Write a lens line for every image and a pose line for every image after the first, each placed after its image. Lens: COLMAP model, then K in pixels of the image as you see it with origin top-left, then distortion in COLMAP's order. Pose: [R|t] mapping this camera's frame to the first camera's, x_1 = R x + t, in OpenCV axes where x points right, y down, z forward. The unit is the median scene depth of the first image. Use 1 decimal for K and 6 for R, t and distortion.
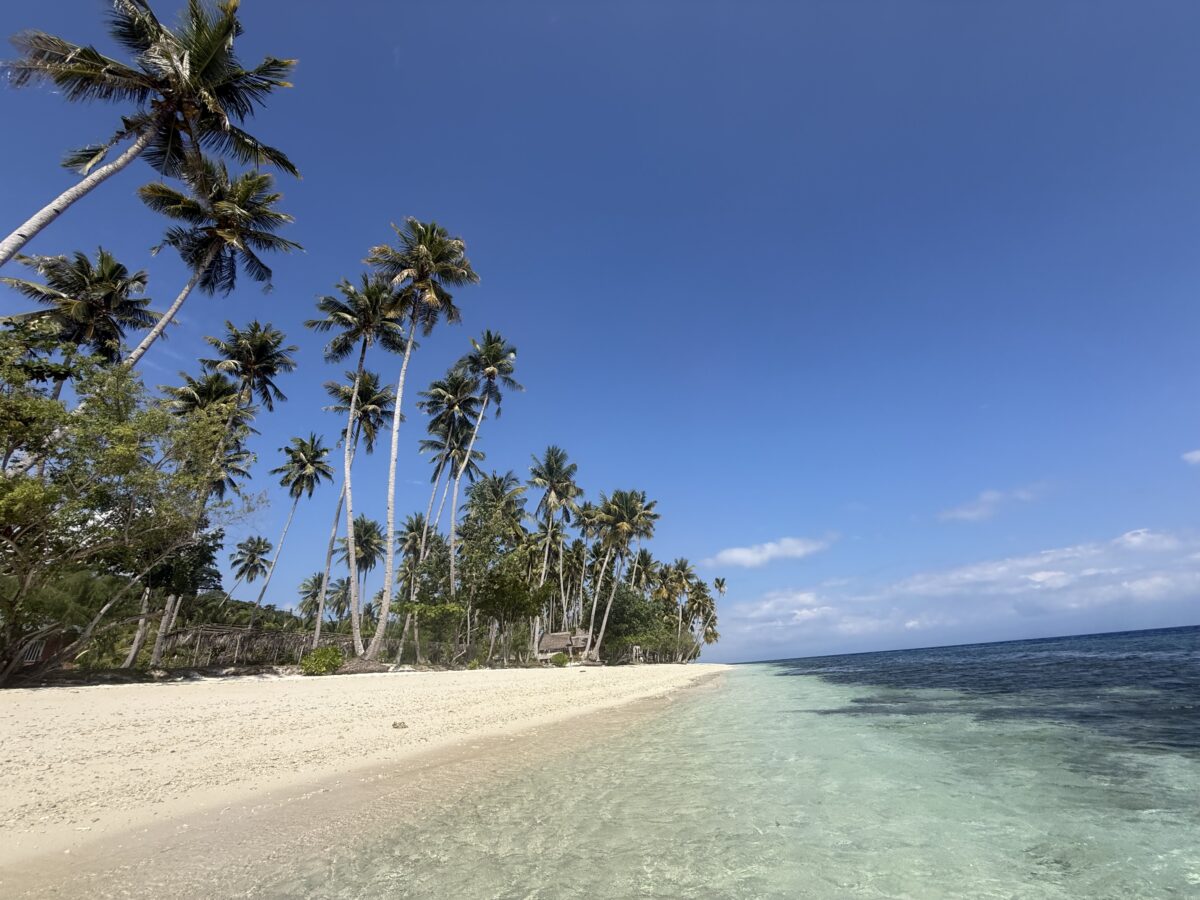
lens RADIAL K [[477.3, 0, 604.3], [0, 477.3, 453.9], [0, 0, 1]] dist [0.015658, 0.000142]
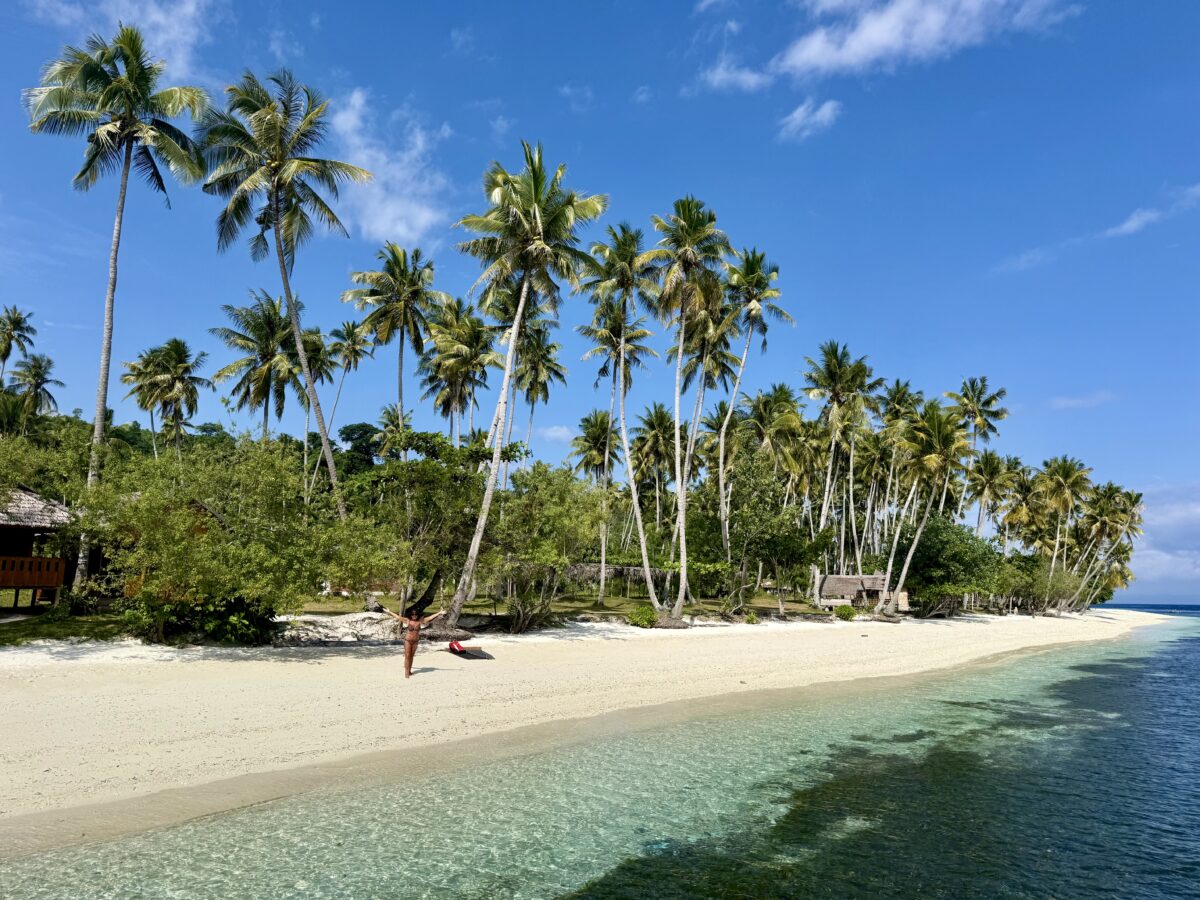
lens RADIAL K [[828.7, 0, 595.5], [0, 828.7, 441.2], [0, 0, 1]] dist [-0.003628, -0.000054]
pose [[0.918621, 0.015408, -0.394840, 0.061415], [0.084594, 0.968403, 0.234604, -0.200381], [0.385979, -0.248913, 0.888292, -0.326497]]
